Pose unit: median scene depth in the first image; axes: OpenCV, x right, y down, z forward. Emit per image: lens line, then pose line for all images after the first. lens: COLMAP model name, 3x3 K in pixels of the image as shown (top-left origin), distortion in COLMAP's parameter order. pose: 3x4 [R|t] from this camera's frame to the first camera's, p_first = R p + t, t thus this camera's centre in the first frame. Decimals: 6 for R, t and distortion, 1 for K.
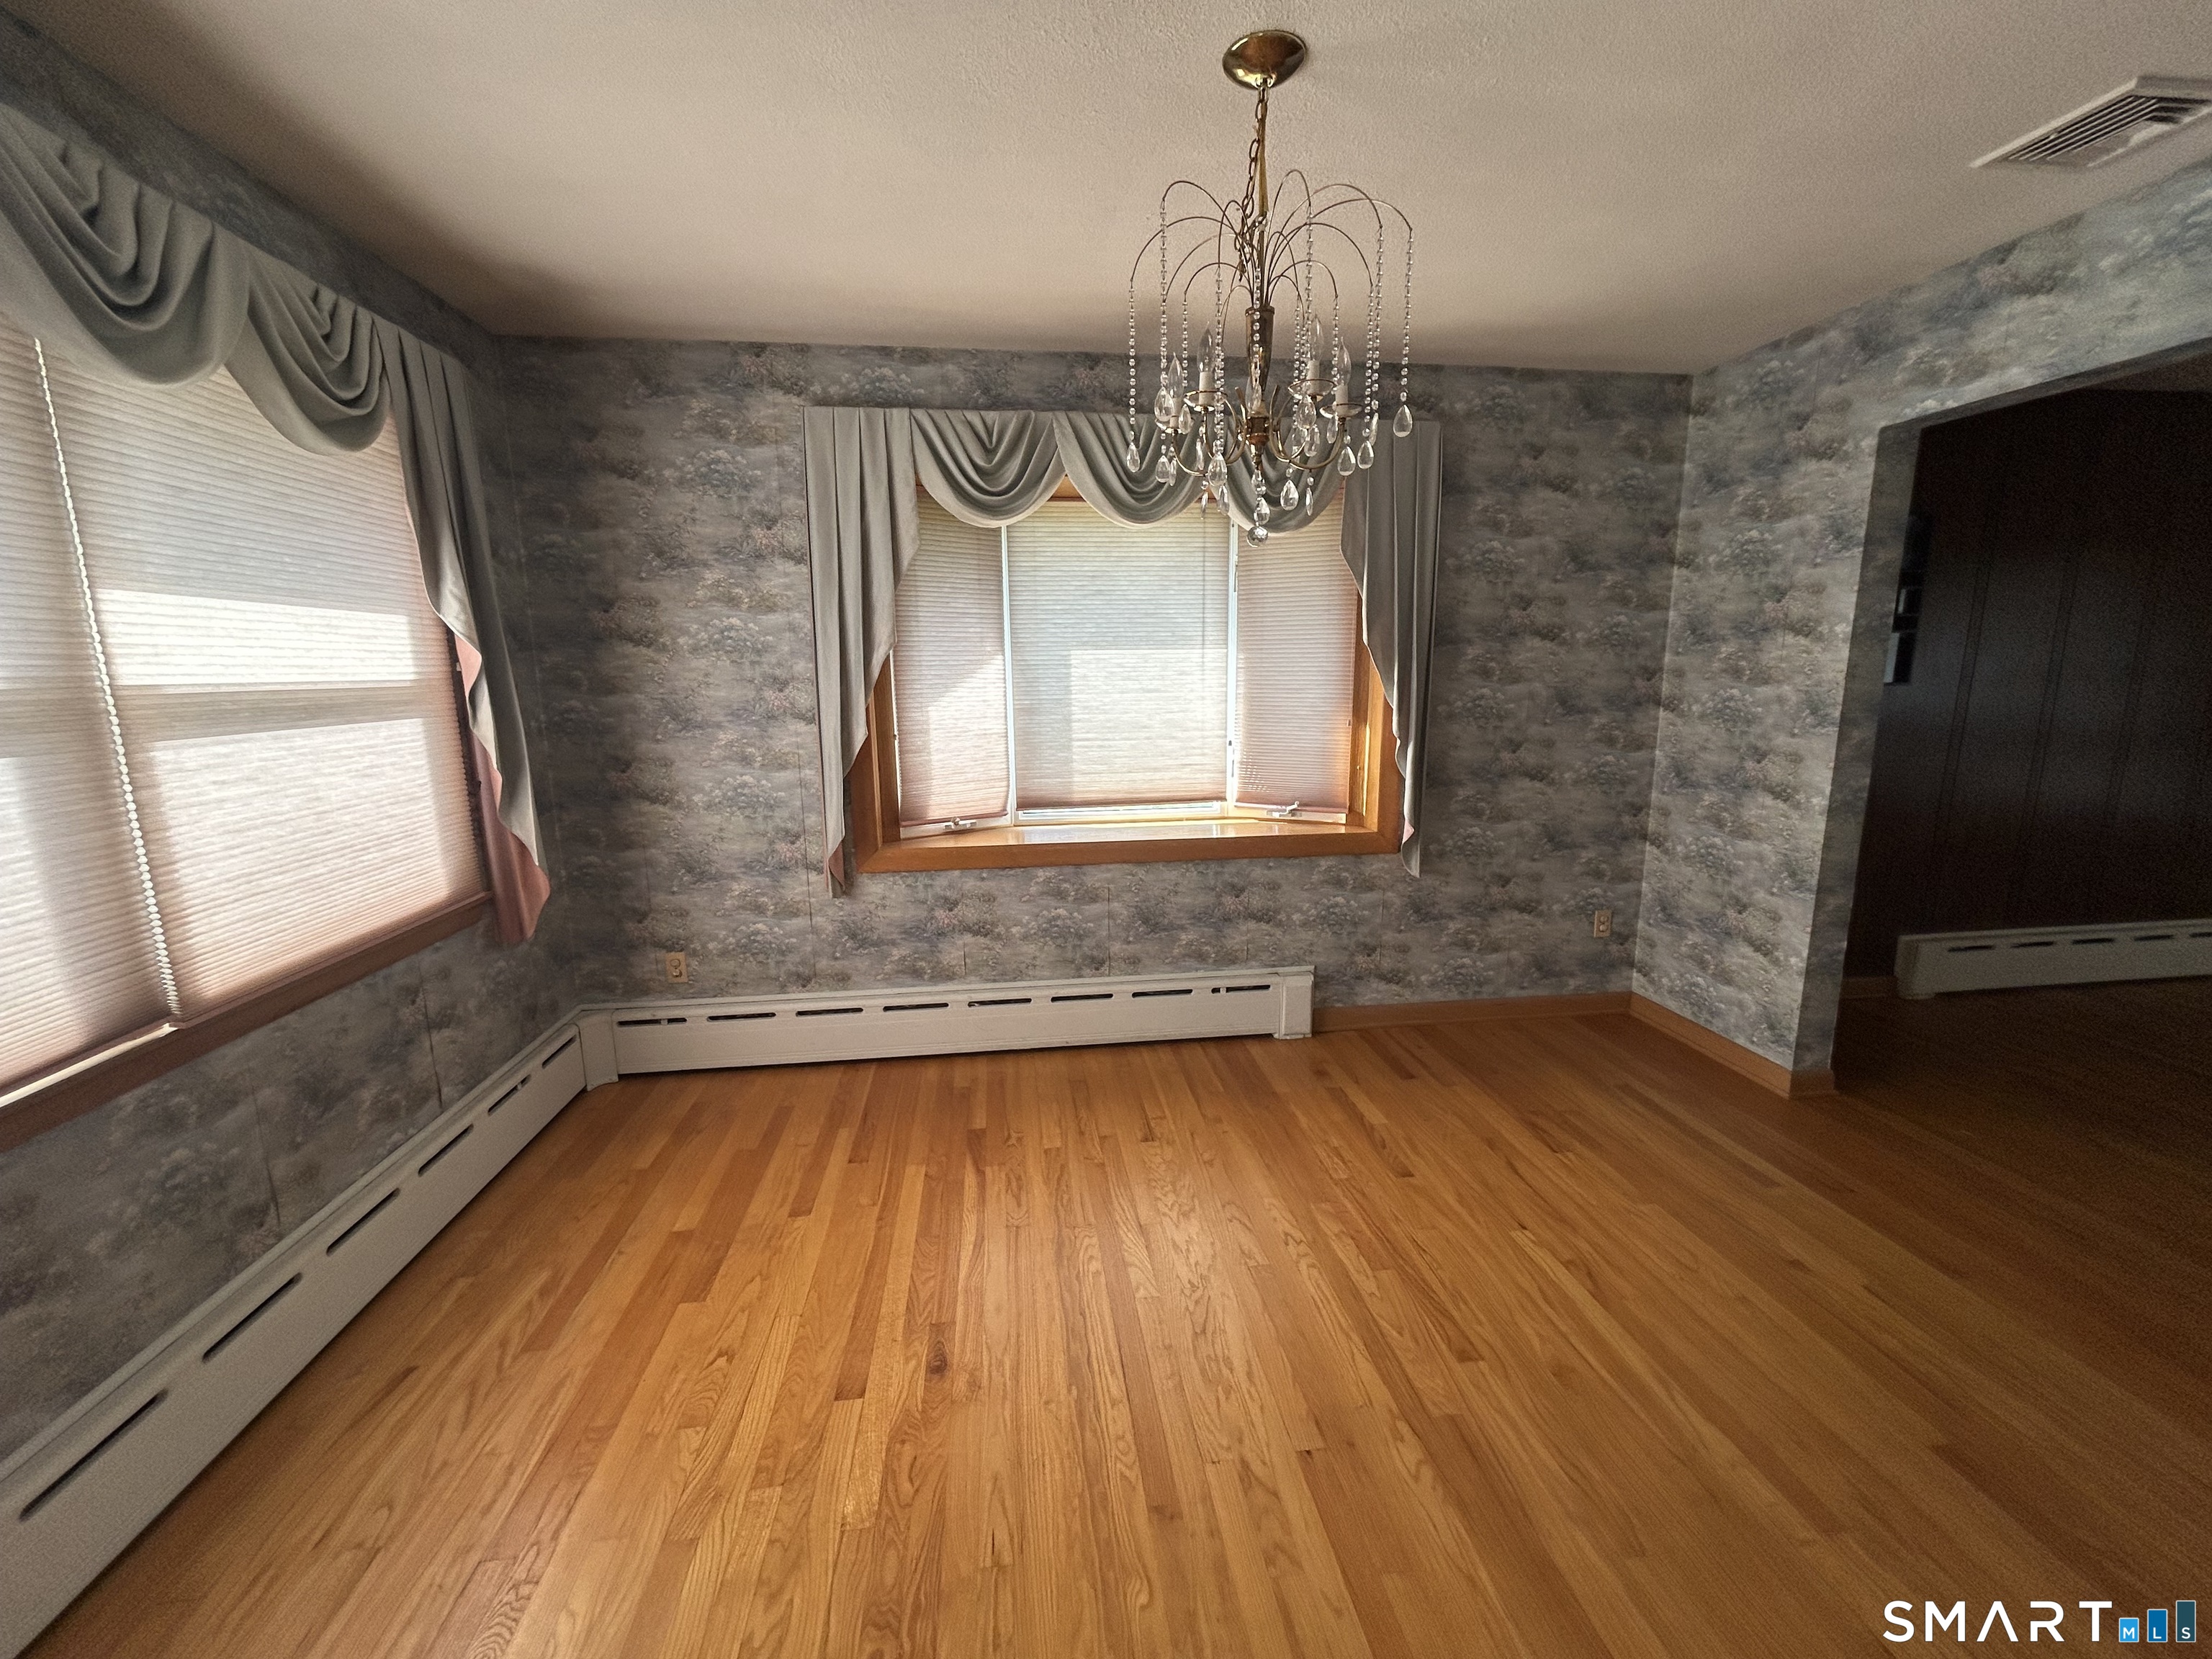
lens RADIAL K [[887.3, 0, 1101.3], [0, 887.3, 825.5], [0, 0, 1]] dist [0.002166, 0.000491]
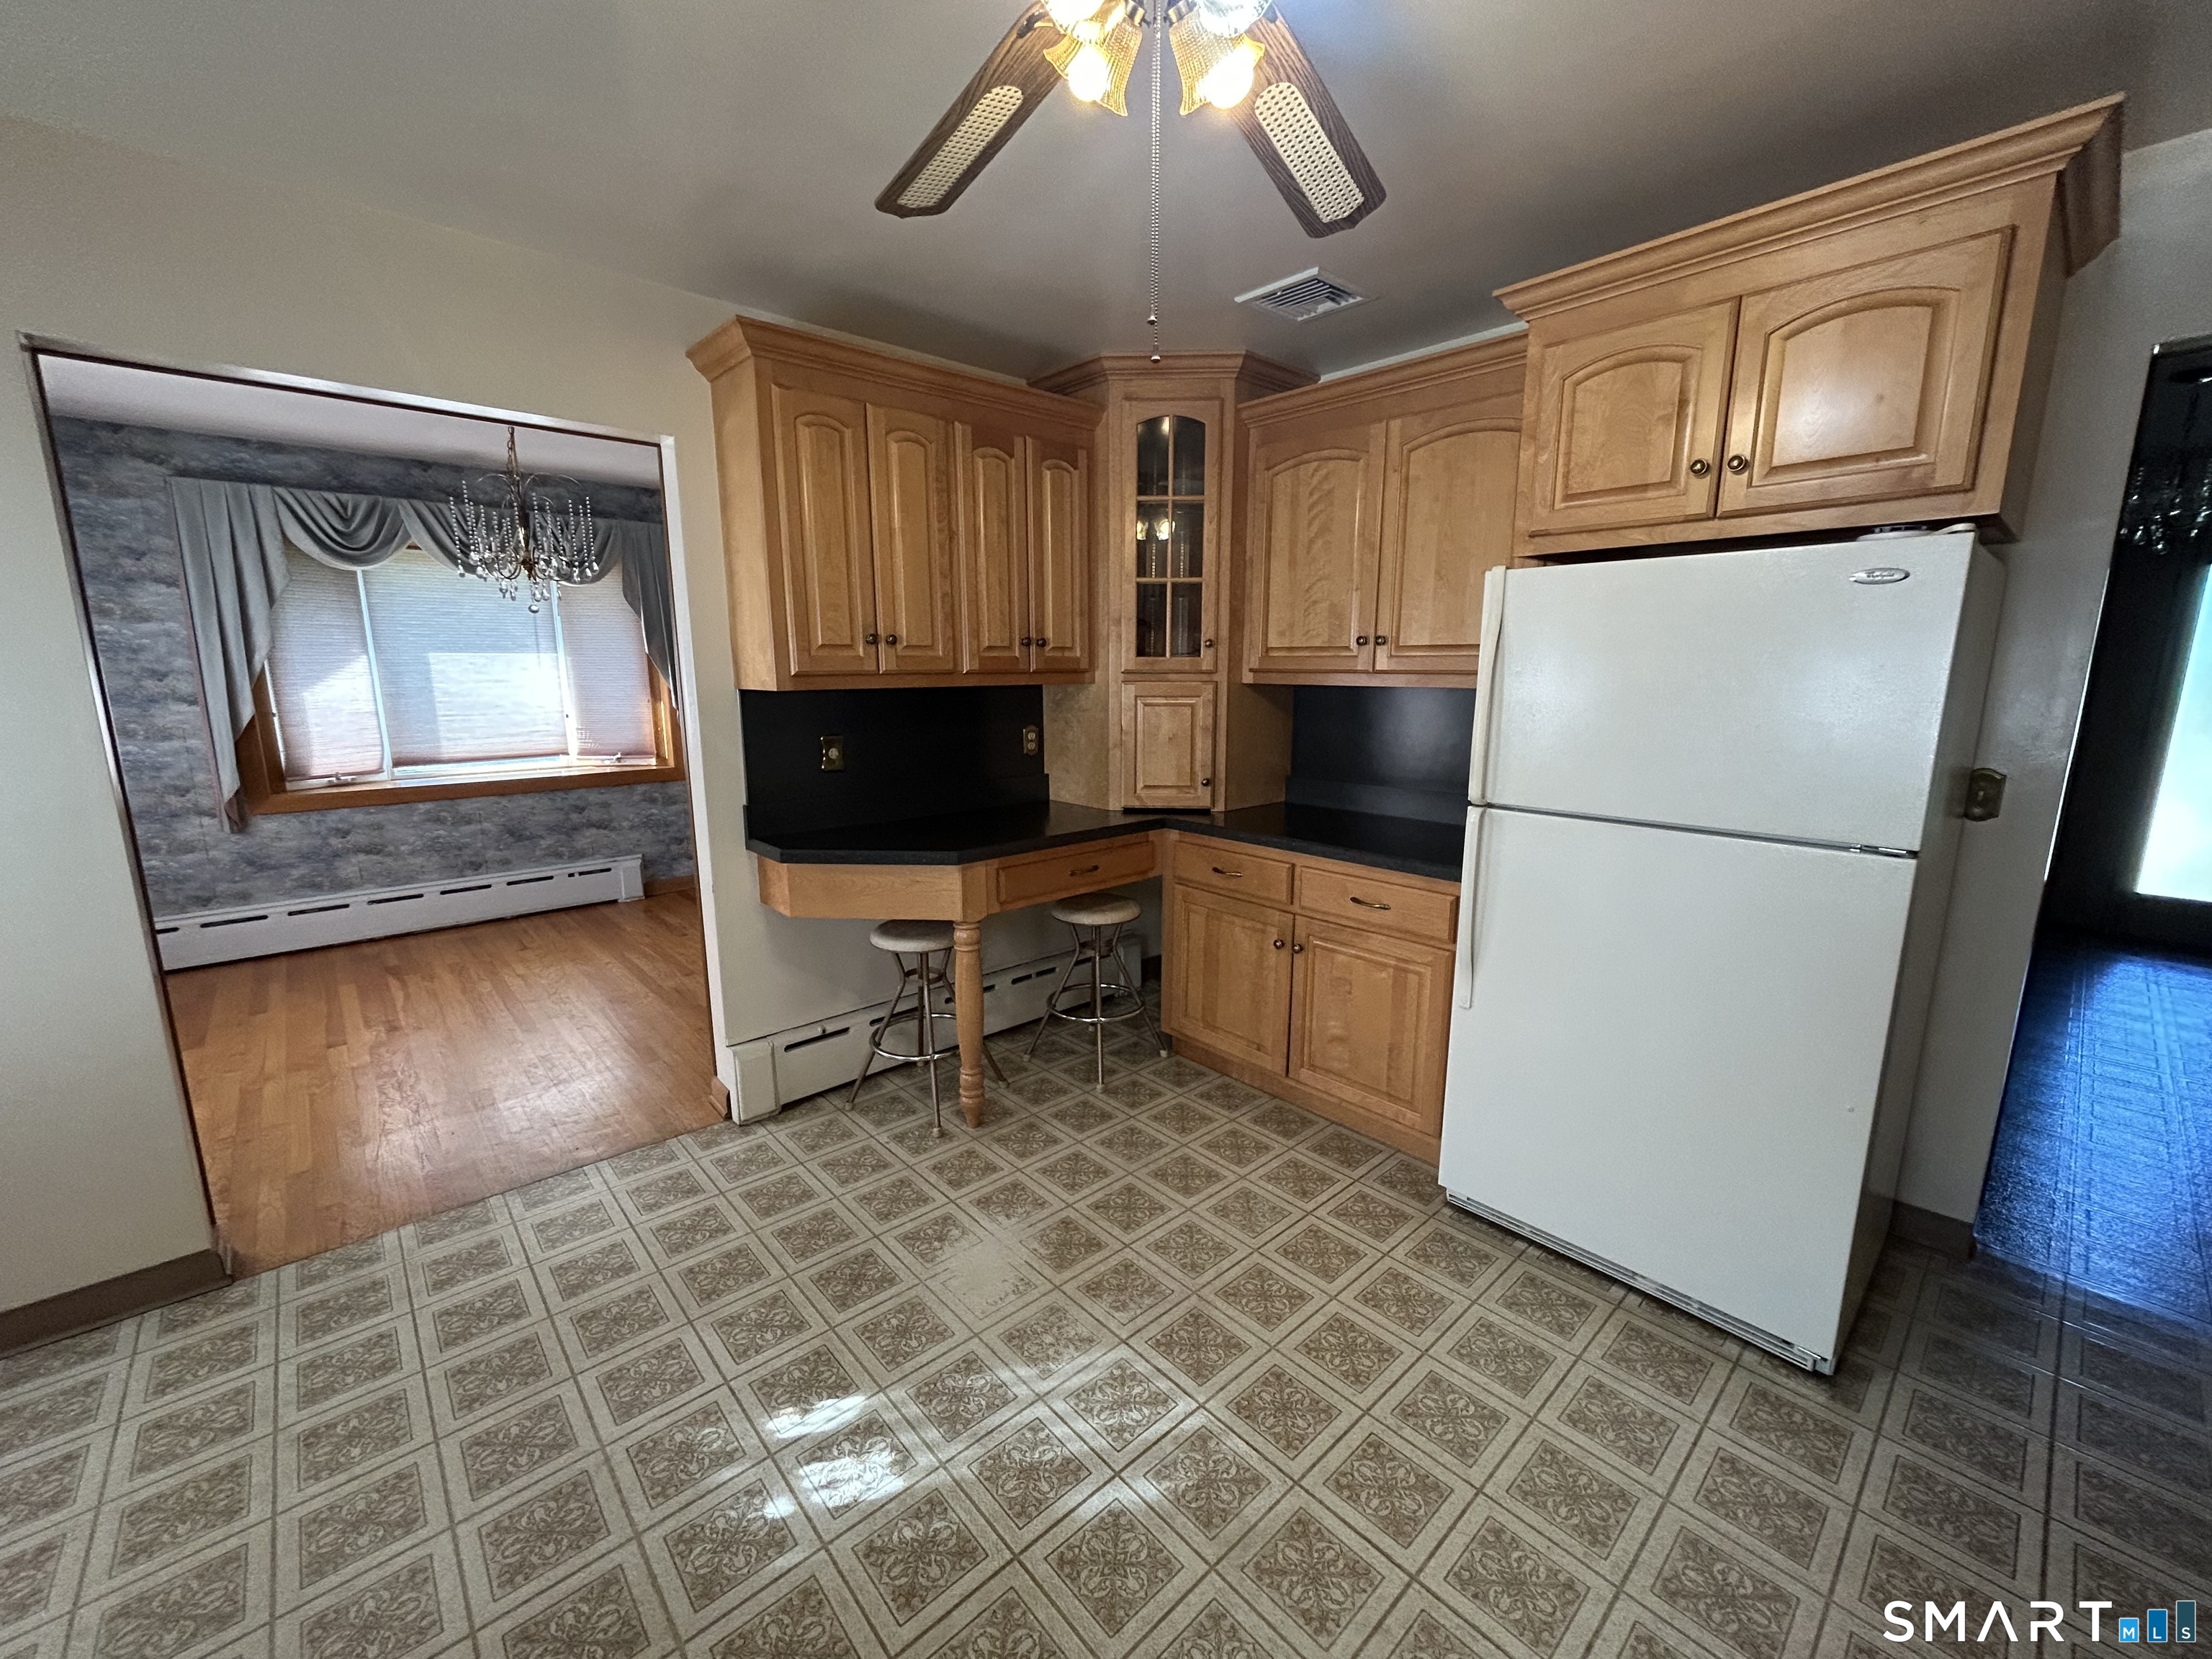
lens RADIAL K [[887.3, 0, 1104.9], [0, 887.3, 831.2], [0, 0, 1]] dist [0.002166, 0.000491]
pose [[0.814283, -0.094750, 0.572682, 0.006612], [0.087351, 0.995355, 0.040479, 0.134279], [-0.573858, 0.017063, 0.818777, -0.845801]]
